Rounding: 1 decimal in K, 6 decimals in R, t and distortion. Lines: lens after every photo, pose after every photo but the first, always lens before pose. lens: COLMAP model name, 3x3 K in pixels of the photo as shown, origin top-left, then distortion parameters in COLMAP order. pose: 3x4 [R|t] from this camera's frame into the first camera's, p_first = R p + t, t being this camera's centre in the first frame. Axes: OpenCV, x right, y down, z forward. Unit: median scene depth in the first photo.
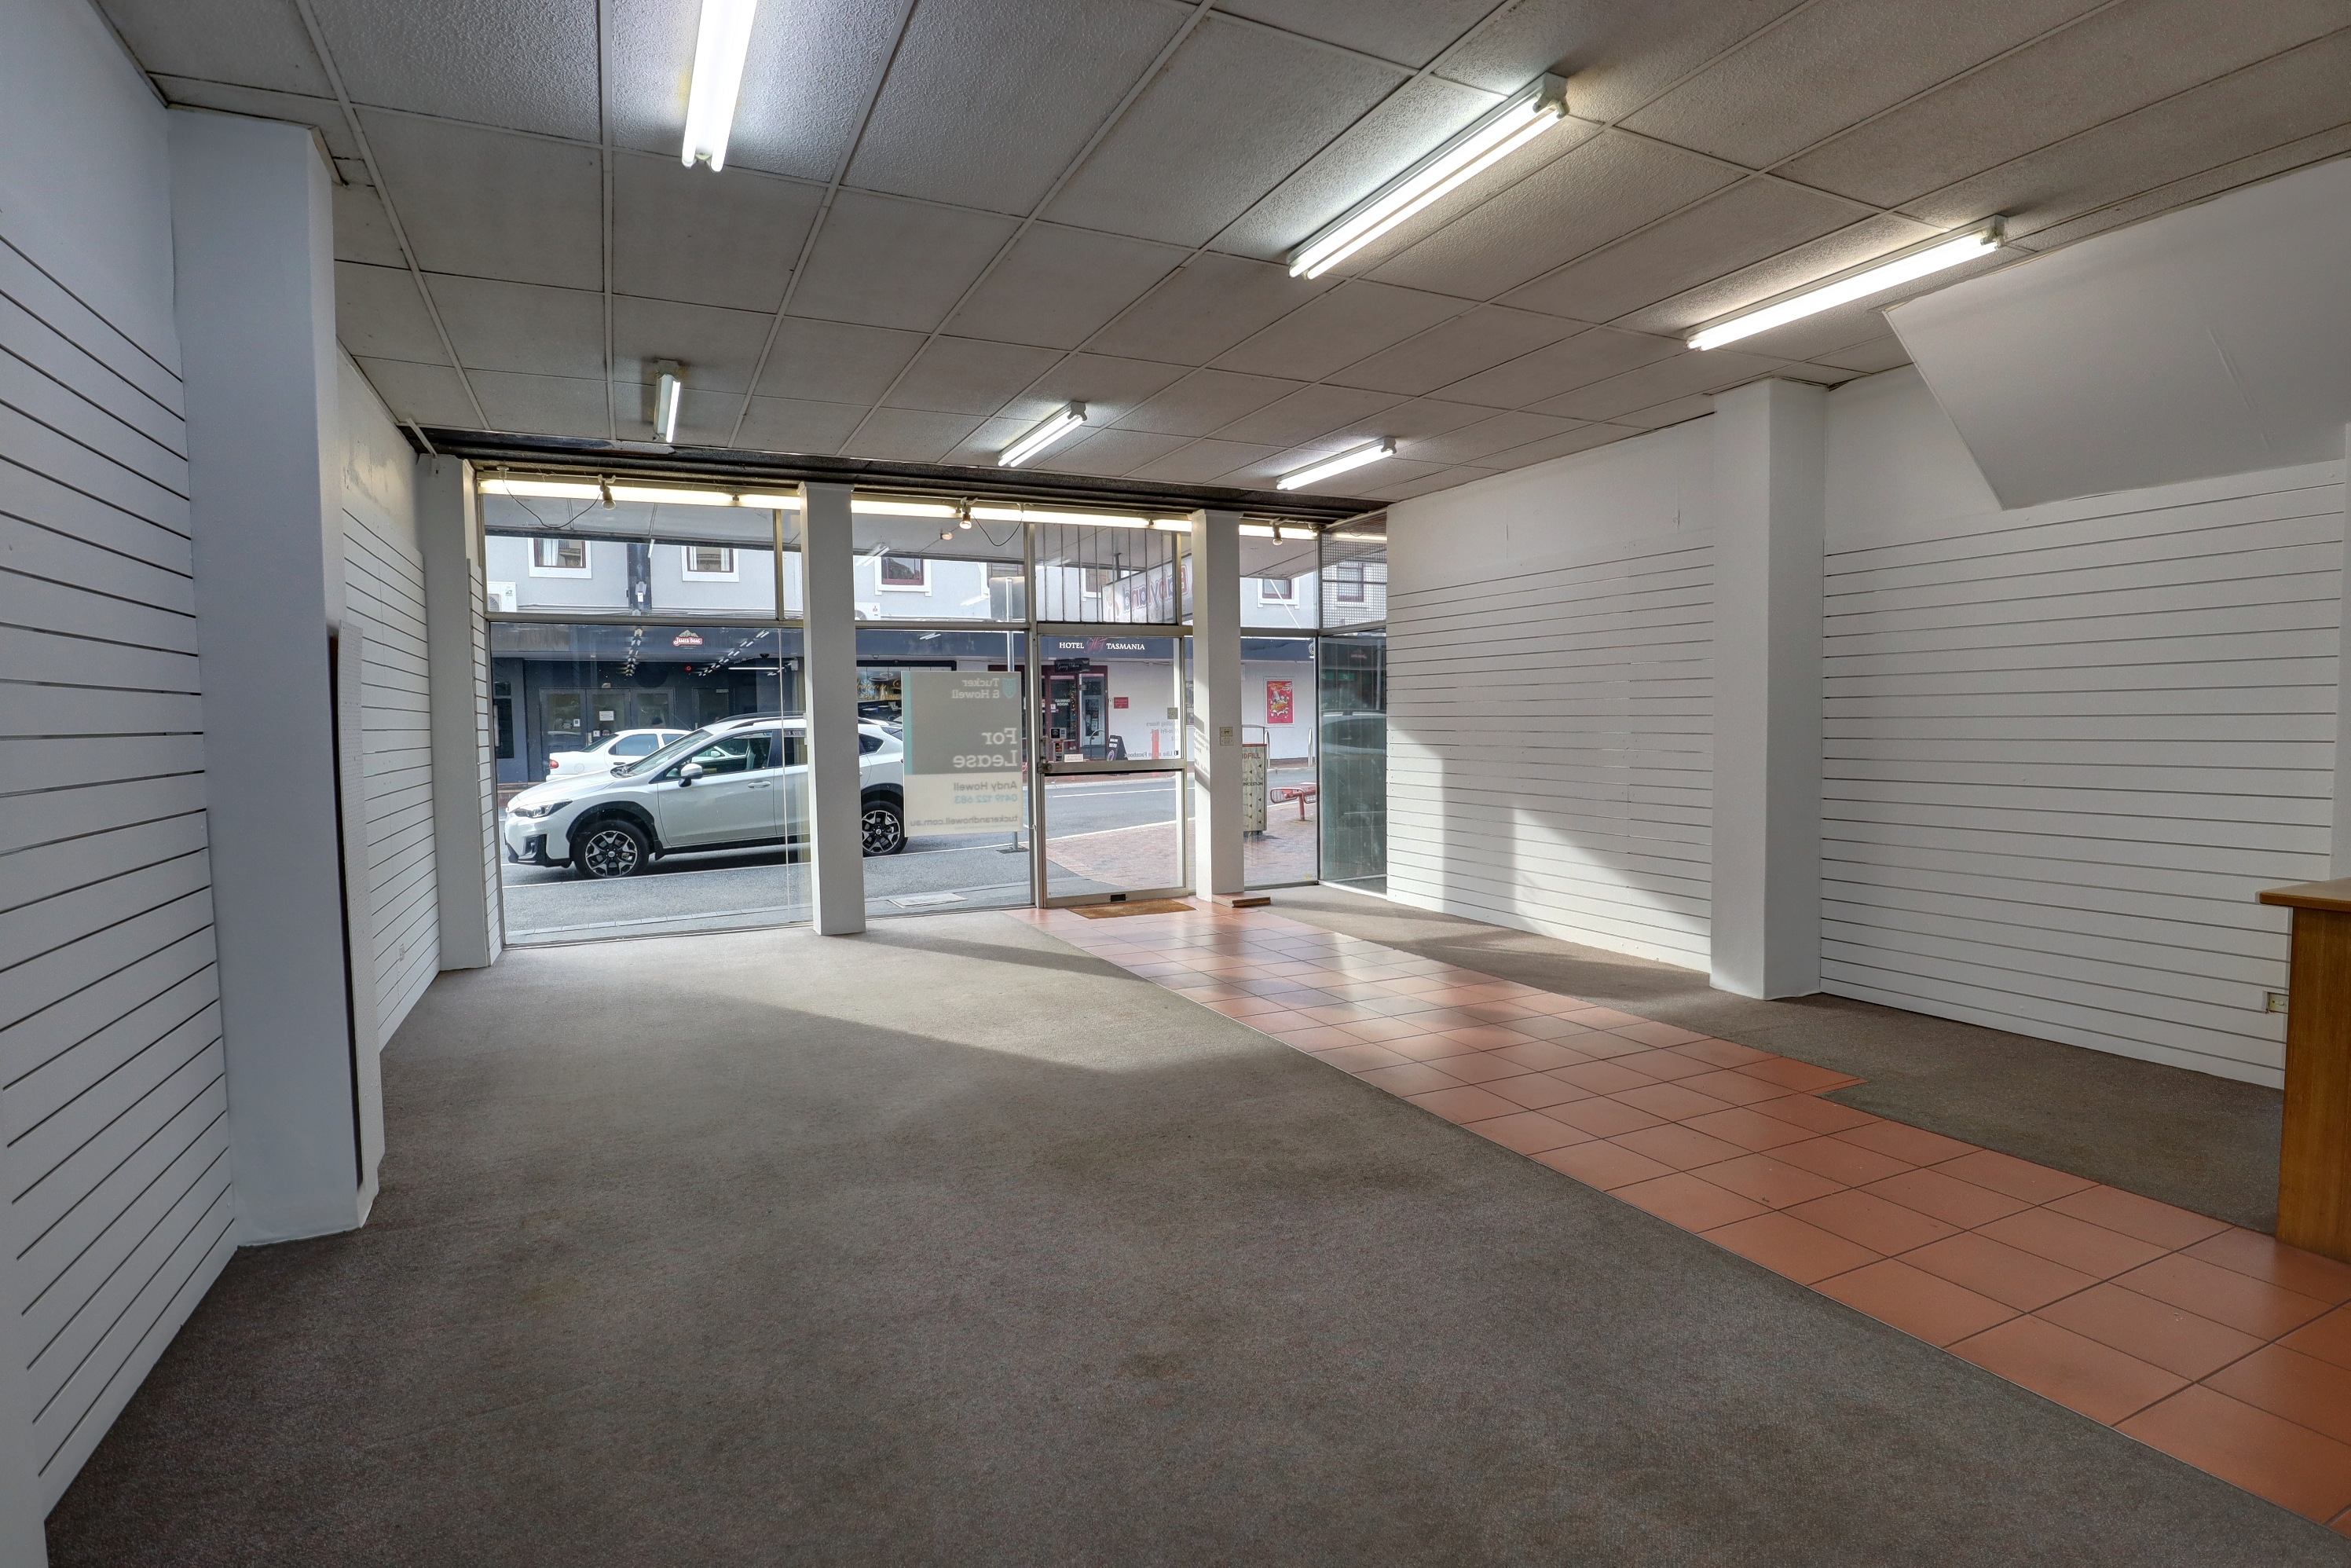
lens RADIAL K [[1198.2, 0, 1175.5], [0, 1198.2, 784.0], [0, 0, 1]] dist [-0.037141, 0.000470]
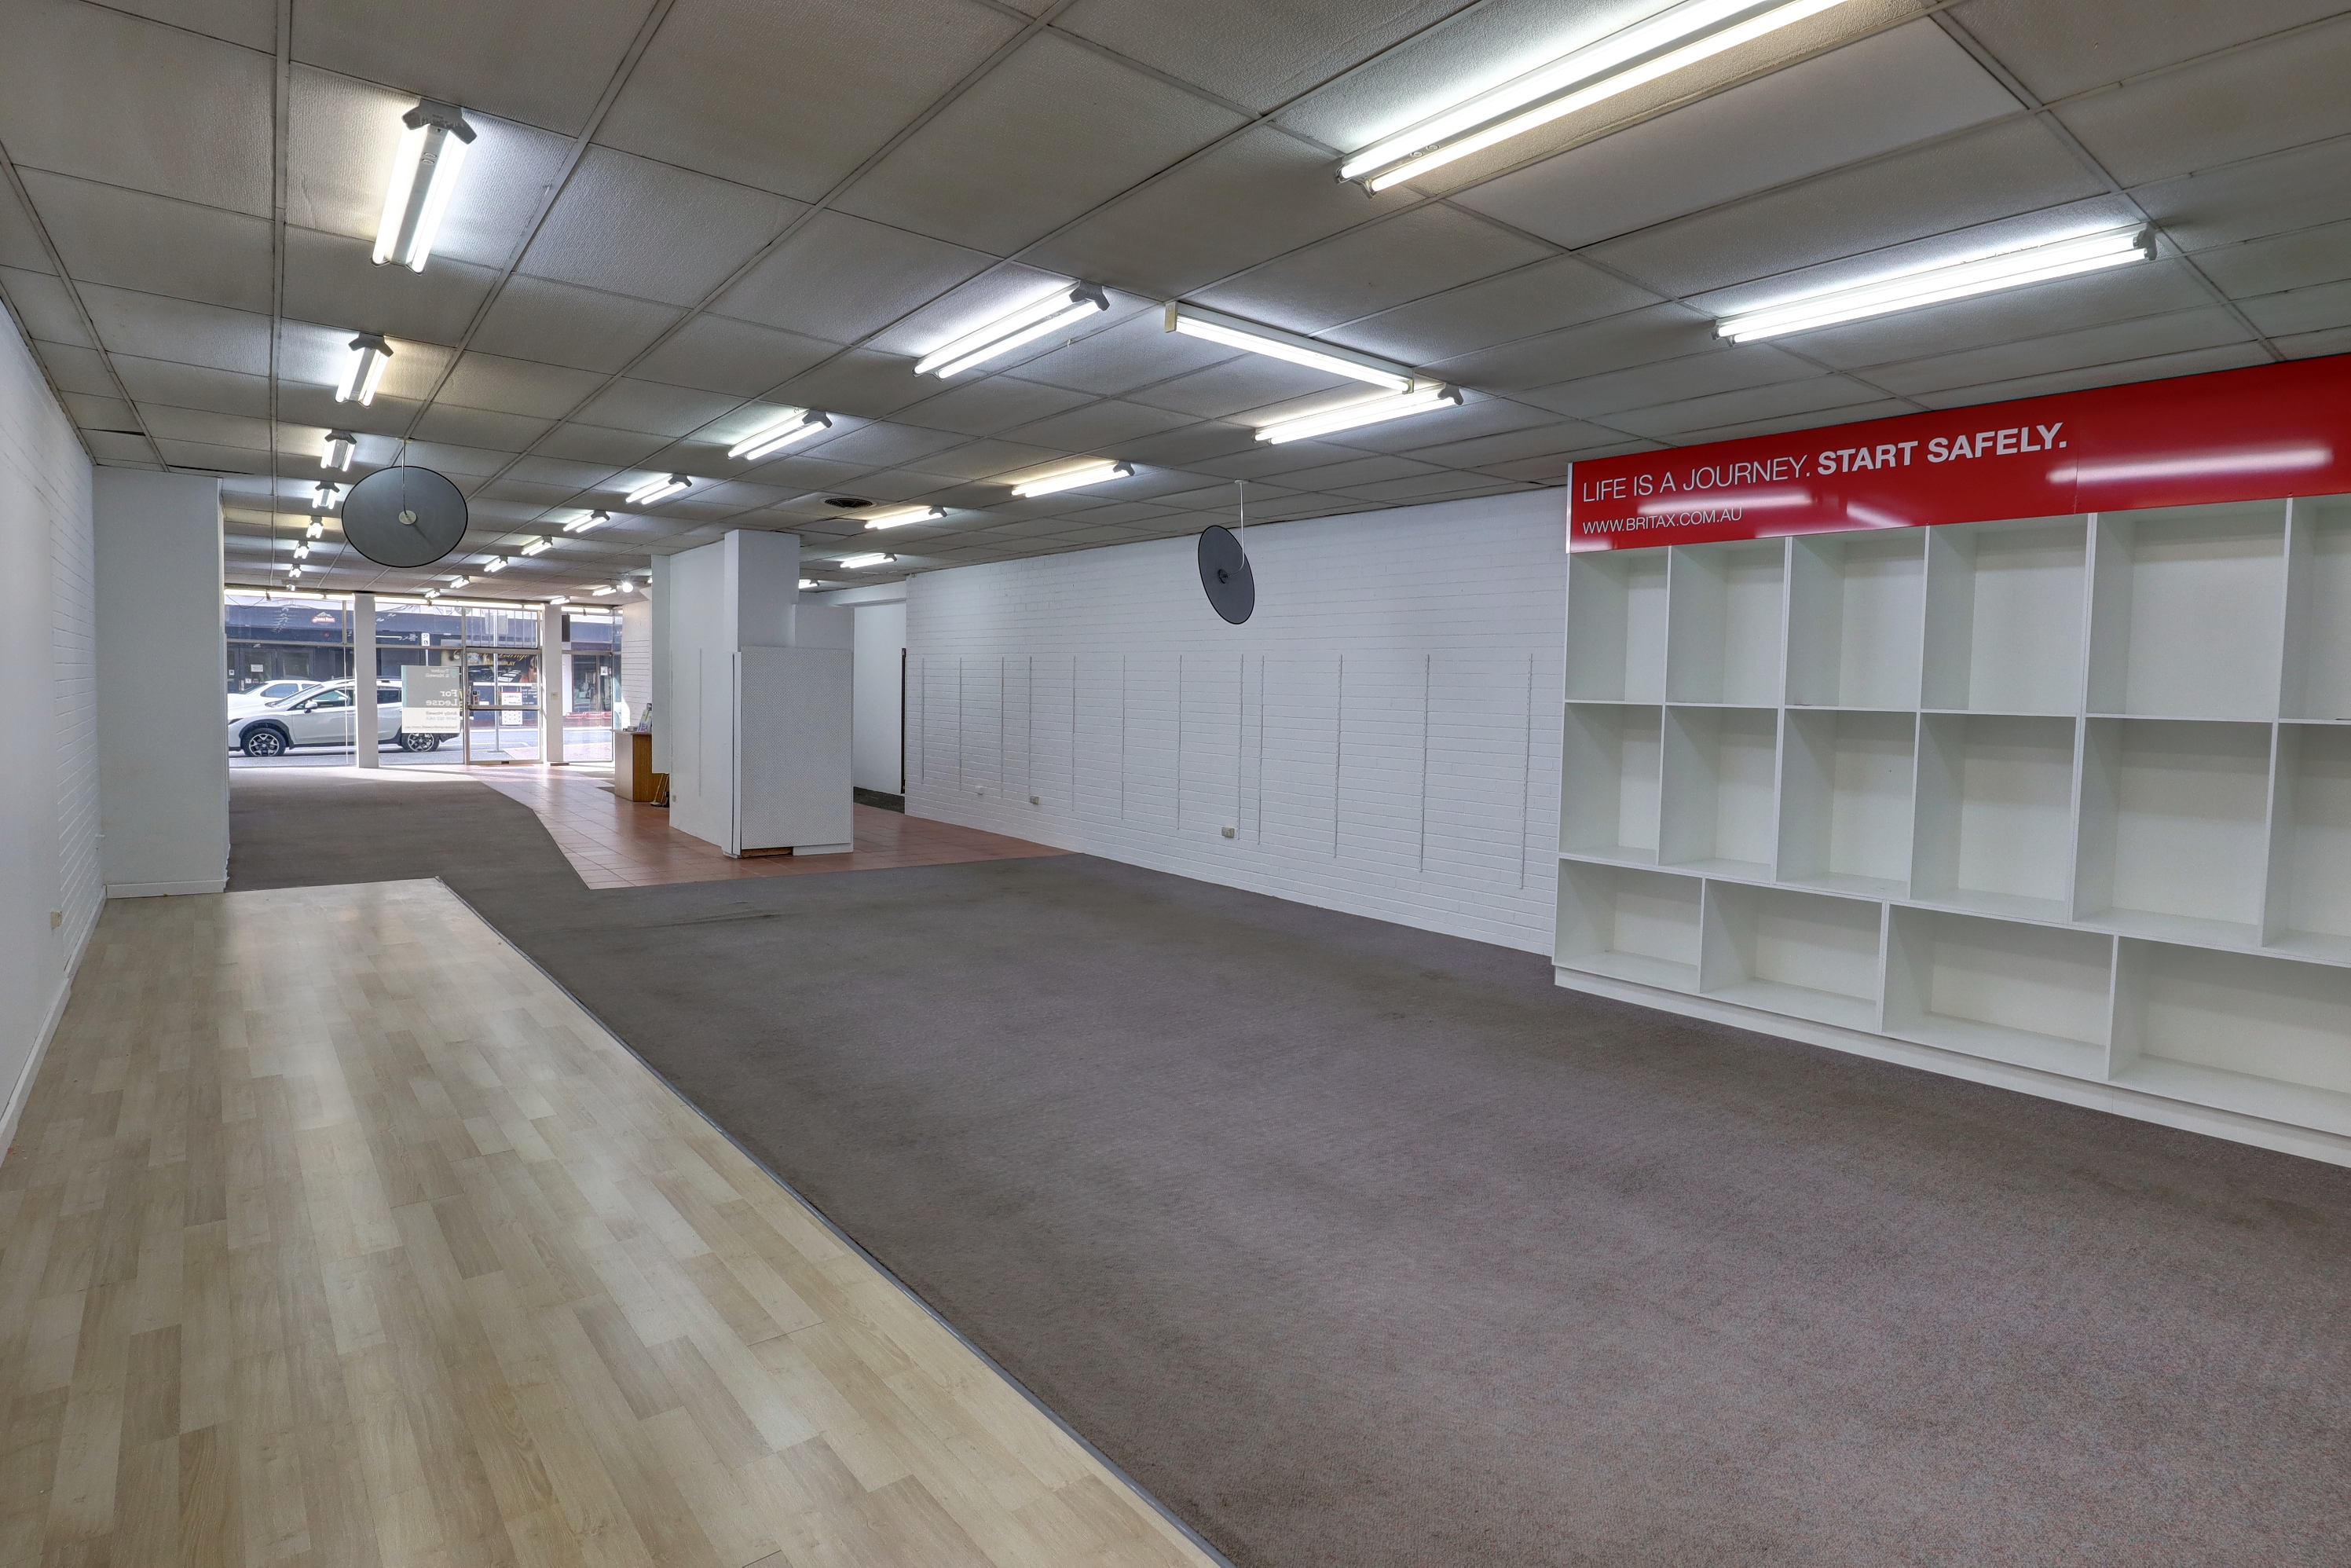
lens RADIAL K [[1198.2, 0, 1175.5], [0, 1198.2, 784.0], [0, 0, 1]] dist [-0.037141, 0.000470]
pose [[0.974615, 0.026015, 0.222371, 0.527262], [-0.030771, 0.999365, 0.017945, 0.038471], [-0.221763, -0.024332, 0.974797, -1.142158]]
